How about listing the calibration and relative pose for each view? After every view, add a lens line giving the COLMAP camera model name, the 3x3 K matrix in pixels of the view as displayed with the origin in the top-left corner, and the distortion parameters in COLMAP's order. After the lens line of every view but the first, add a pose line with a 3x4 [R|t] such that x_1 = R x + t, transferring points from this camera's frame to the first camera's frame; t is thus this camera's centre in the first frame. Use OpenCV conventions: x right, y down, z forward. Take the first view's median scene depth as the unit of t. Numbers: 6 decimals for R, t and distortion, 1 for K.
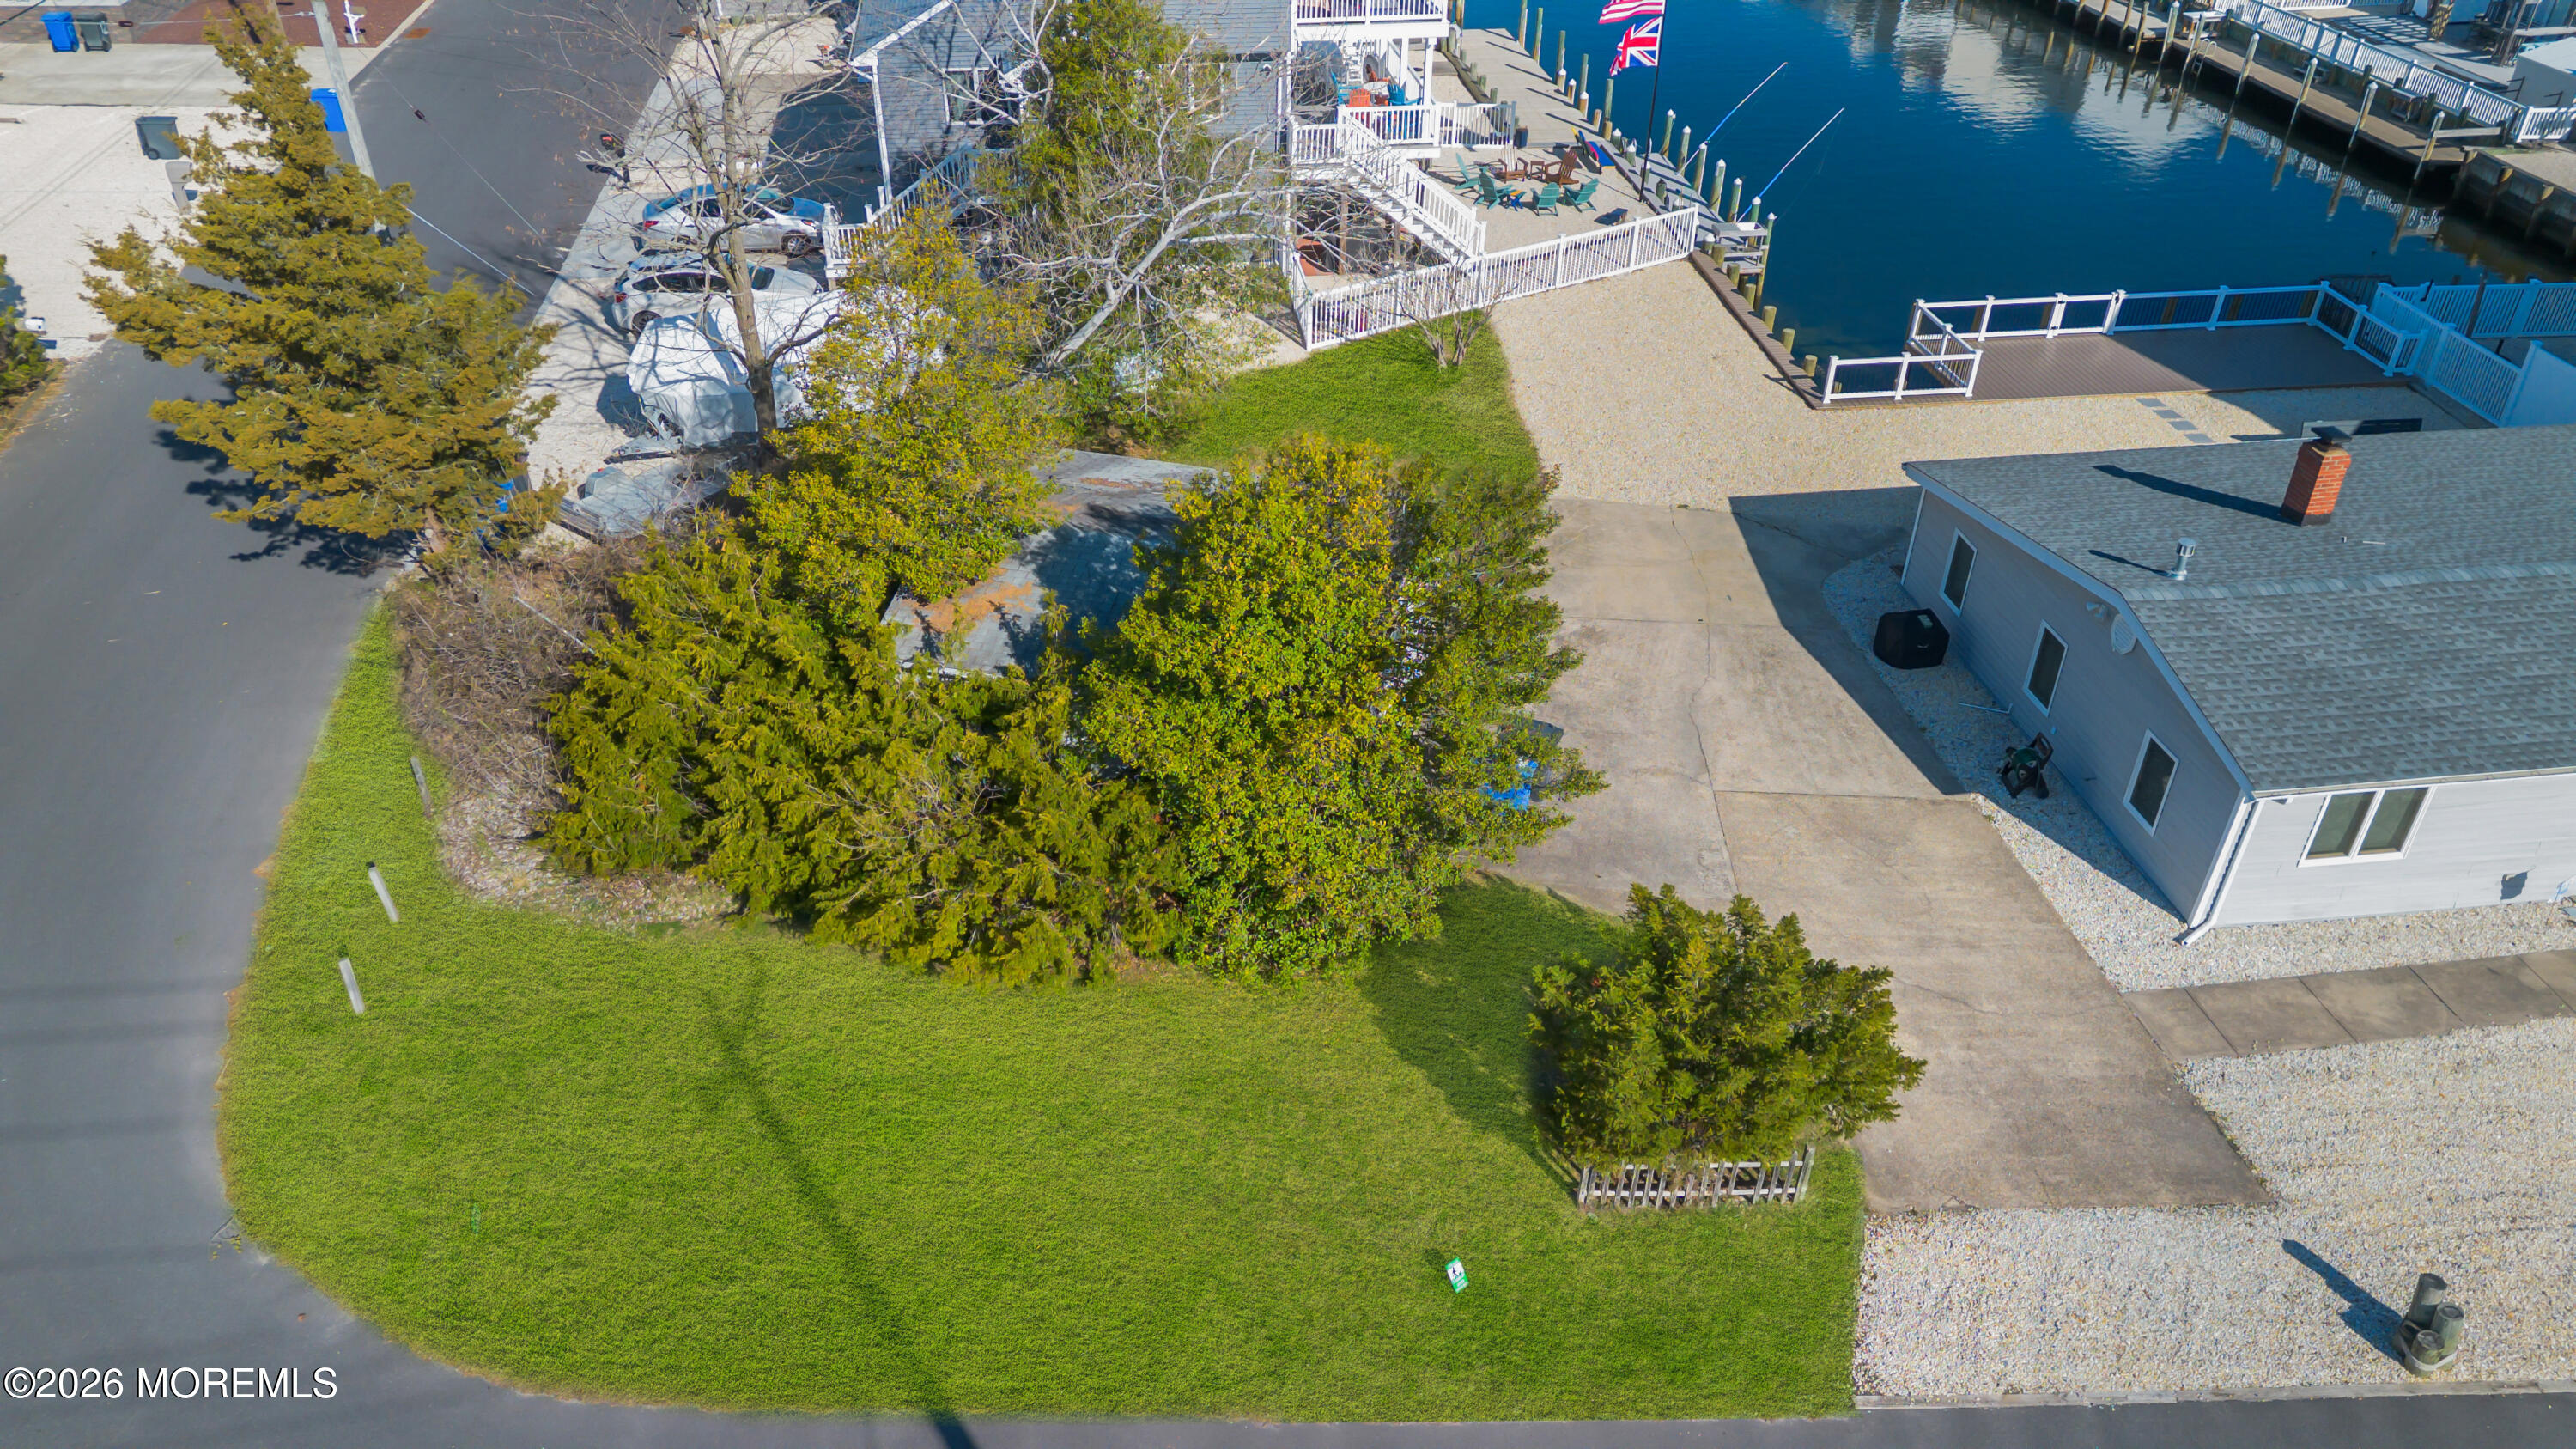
lens RADIAL K [[1797.3, 0, 1290.4], [0, 1797.3, 717.6], [0, 0, 1]] dist [0.099256, -0.098321]
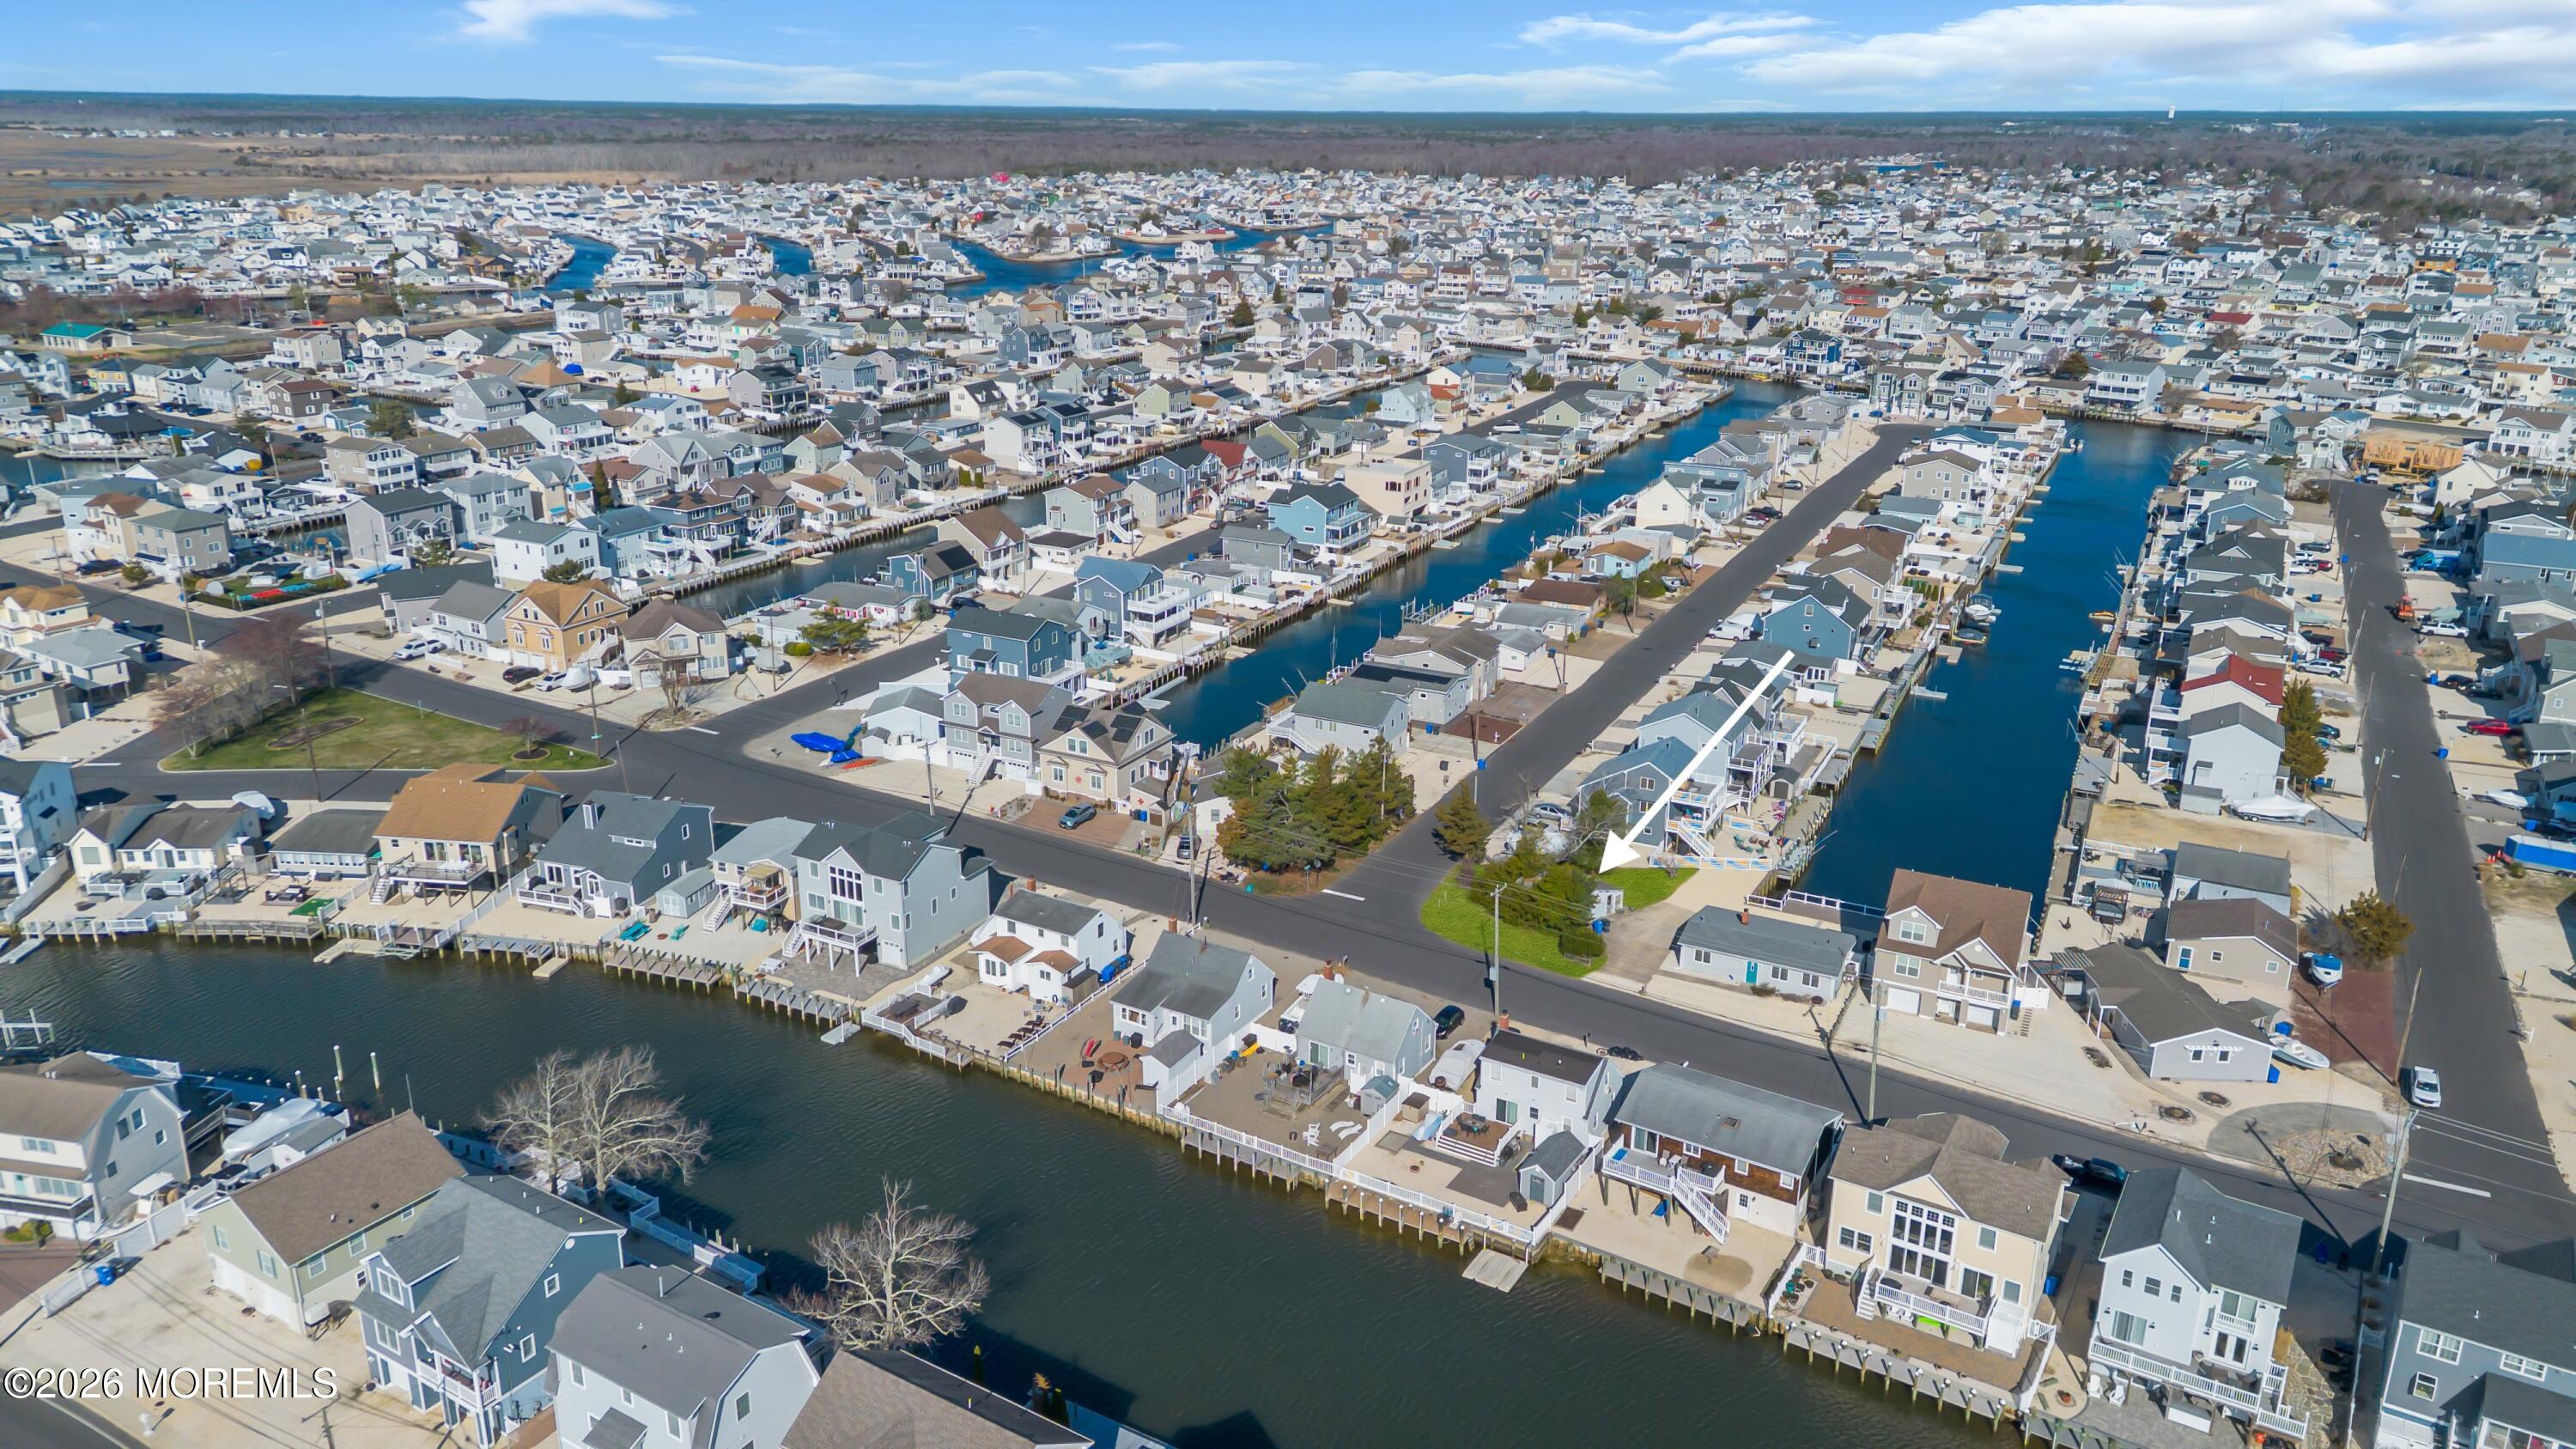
lens RADIAL K [[1797.3, 0, 1290.4], [0, 1797.3, 717.6], [0, 0, 1]] dist [0.099256, -0.098321]
pose [[0.817918, 0.182207, -0.545721, 2.369376], [-0.323702, 0.929894, -0.174683, 0.752240], [0.475634, 0.319528, 0.819558, -4.600980]]
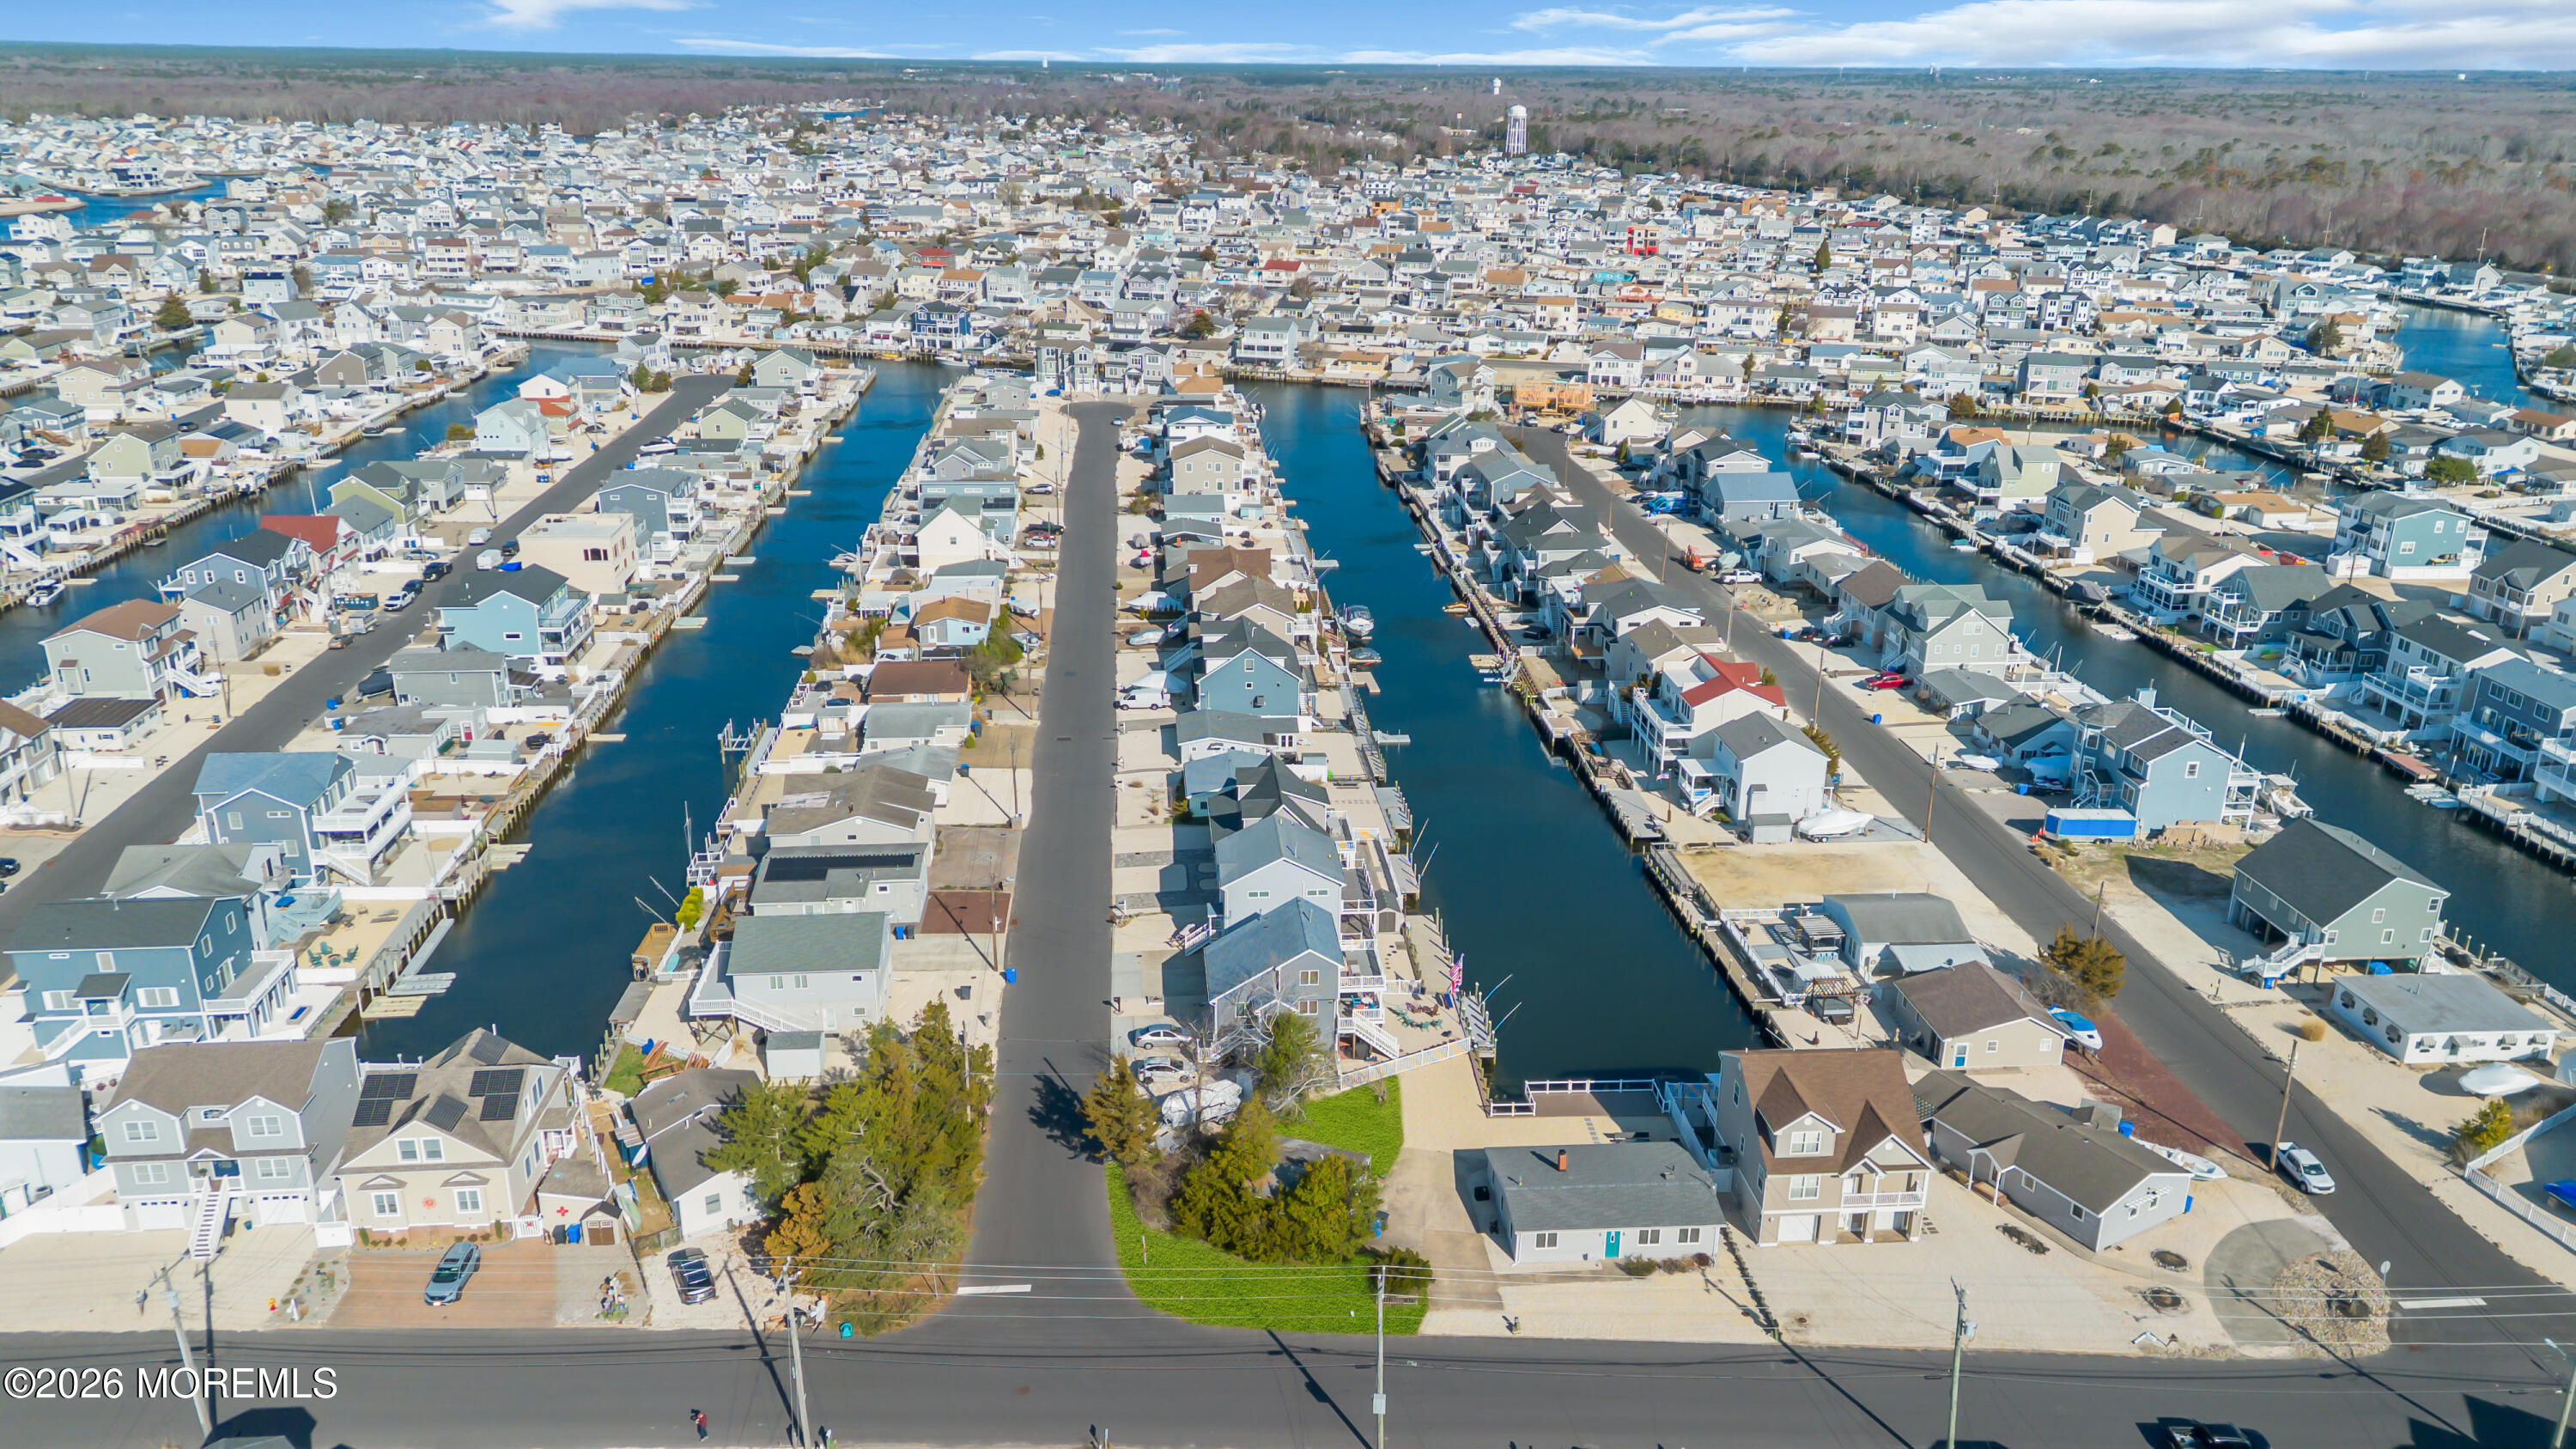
lens RADIAL K [[1797.3, 0, 1290.4], [0, 1797.3, 717.6], [0, 0, 1]] dist [0.099256, -0.098321]
pose [[0.998569, 0.020668, -0.049320, 0.093580], [-0.032187, 0.968811, -0.245703, -0.069169], [0.042703, 0.246939, 0.968090, -3.408418]]
